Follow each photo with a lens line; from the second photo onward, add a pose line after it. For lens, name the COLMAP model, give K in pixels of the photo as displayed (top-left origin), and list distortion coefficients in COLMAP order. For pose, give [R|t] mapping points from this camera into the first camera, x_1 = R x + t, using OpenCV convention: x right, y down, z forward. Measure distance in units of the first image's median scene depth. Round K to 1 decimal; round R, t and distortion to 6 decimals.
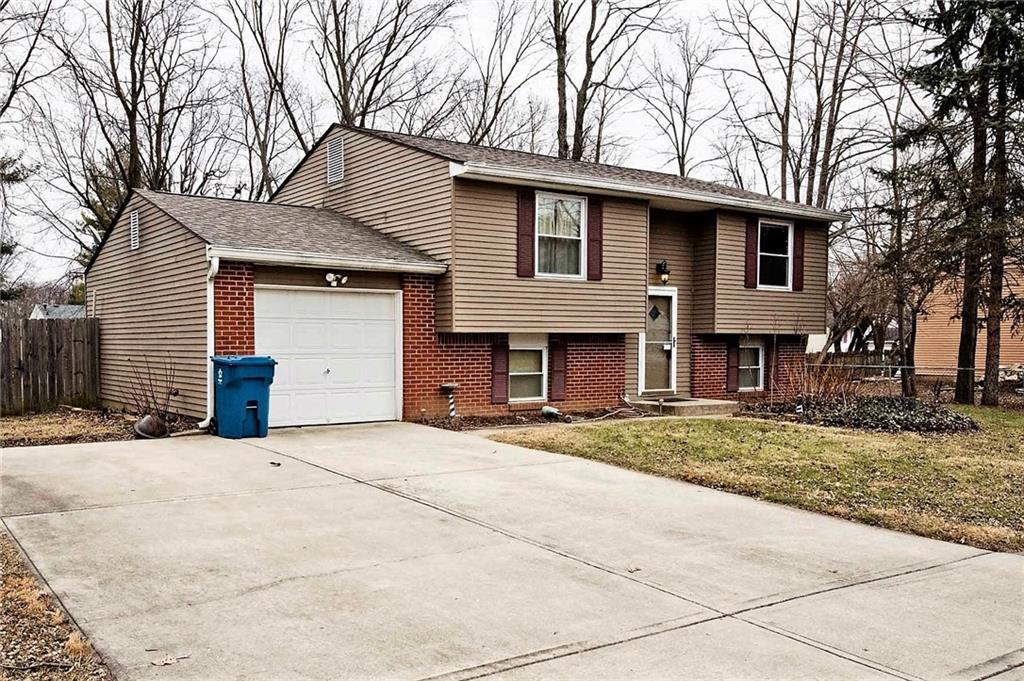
lens RADIAL K [[949.1, 0, 509.6], [0, 949.1, 348.8], [0, 0, 1]] dist [0.067743, 0.000000]
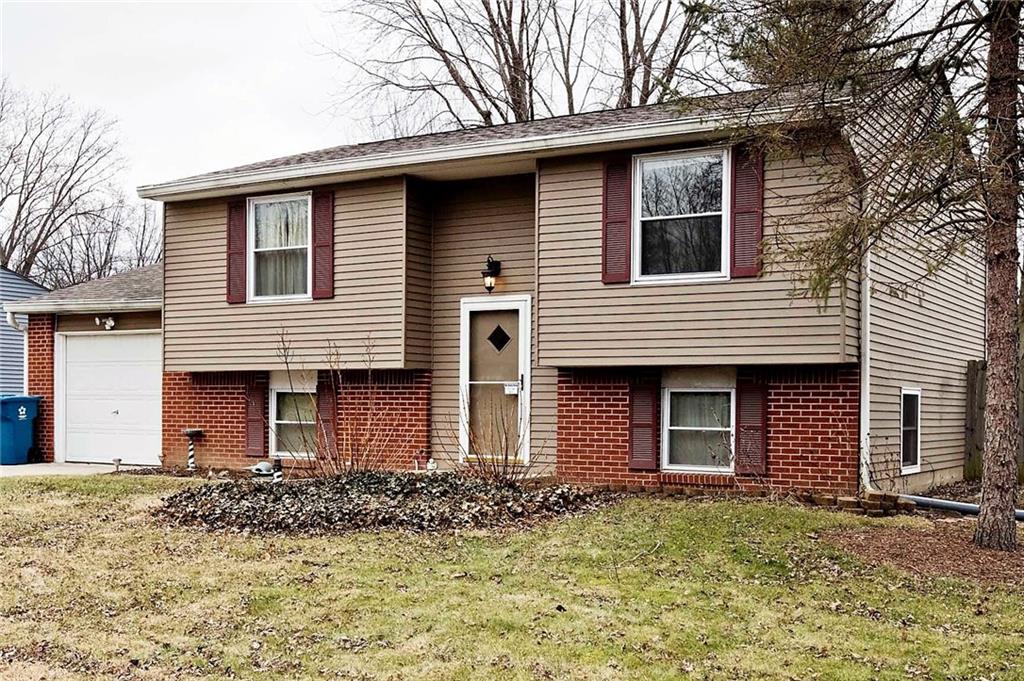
lens RADIAL K [[1185.4, 0, 514.1], [0, 1185.4, 338.9], [0, 0, 1]] dist [0.013641, 0.000000]
pose [[0.372709, -0.032071, -0.927394, 1.012586], [-0.000935, 0.999389, -0.034937, -0.009040], [0.927948, 0.013889, 0.372451, 0.800796]]
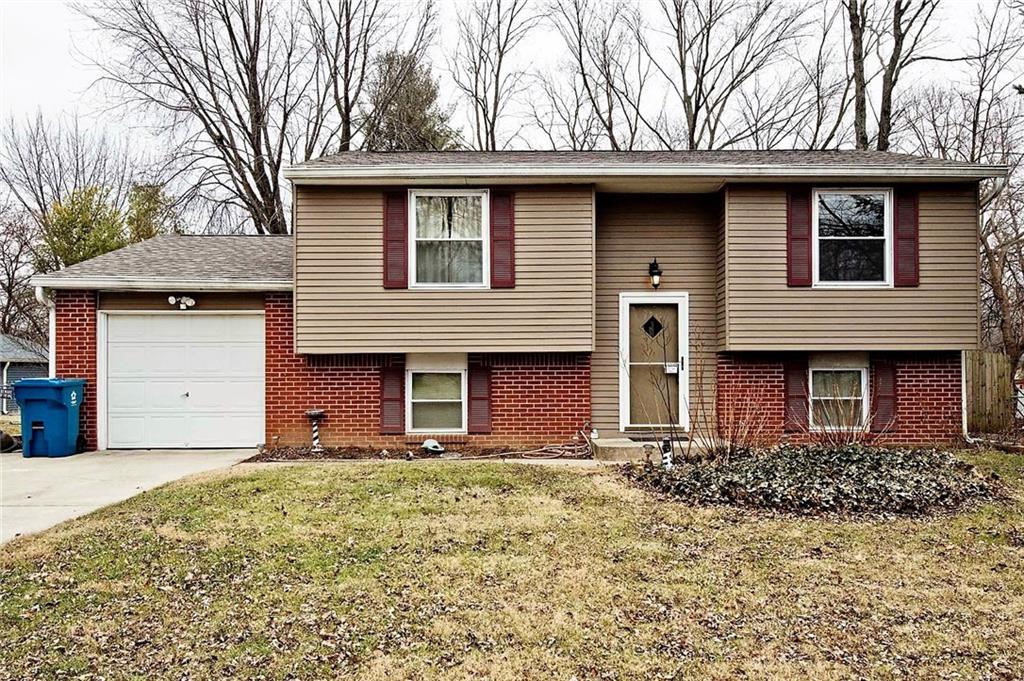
lens RADIAL K [[831.6, 0, 529.6], [0, 831.6, 320.5], [0, 0, 1]] dist [0.018552, -0.001077]
pose [[0.800619, -0.031863, -0.598327, 0.541186], [-0.000490, 0.998550, -0.053832, -0.005821], [0.599174, 0.043392, 0.799442, 0.445859]]
